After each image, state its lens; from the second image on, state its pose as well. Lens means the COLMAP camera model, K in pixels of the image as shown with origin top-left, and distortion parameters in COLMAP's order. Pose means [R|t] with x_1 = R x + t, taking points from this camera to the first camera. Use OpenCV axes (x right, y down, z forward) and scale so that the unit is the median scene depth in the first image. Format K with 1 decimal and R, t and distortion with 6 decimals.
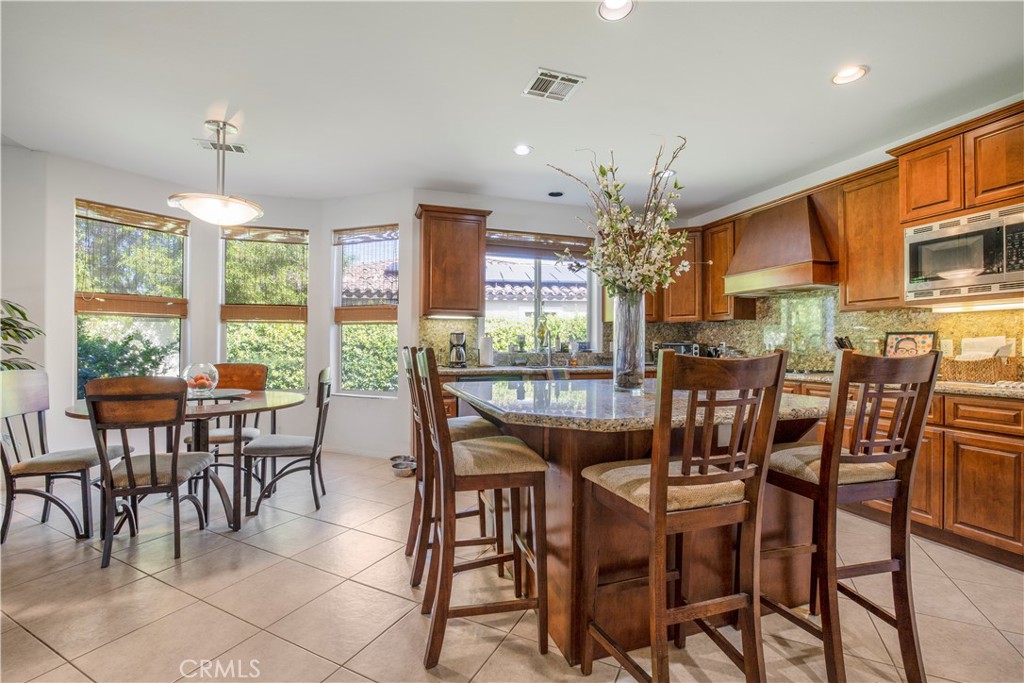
lens RADIAL K [[453.4, 0, 504.9], [0, 453.4, 344.8], [0, 0, 1]] dist [-0.034161, 0.000210]
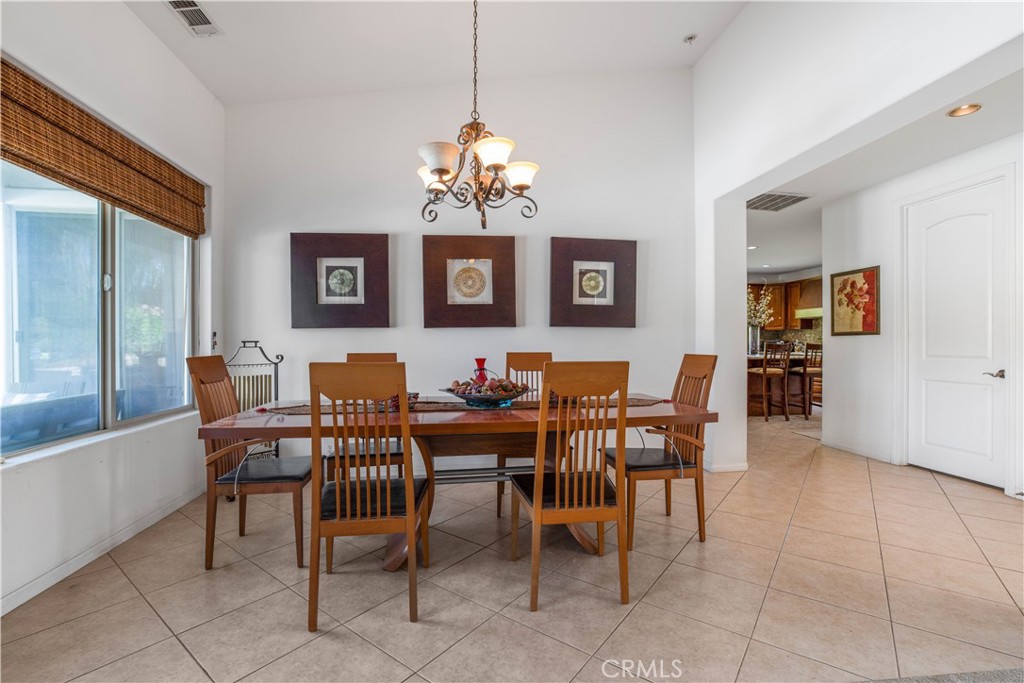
lens RADIAL K [[453.4, 0, 504.9], [0, 453.4, 344.8], [0, 0, 1]] dist [-0.034161, 0.000210]
pose [[0.982782, -0.000092, -0.184771, -0.910091], [0.001638, 0.999965, 0.008212, -0.007409], [0.184764, -0.008374, 0.982747, -2.562175]]
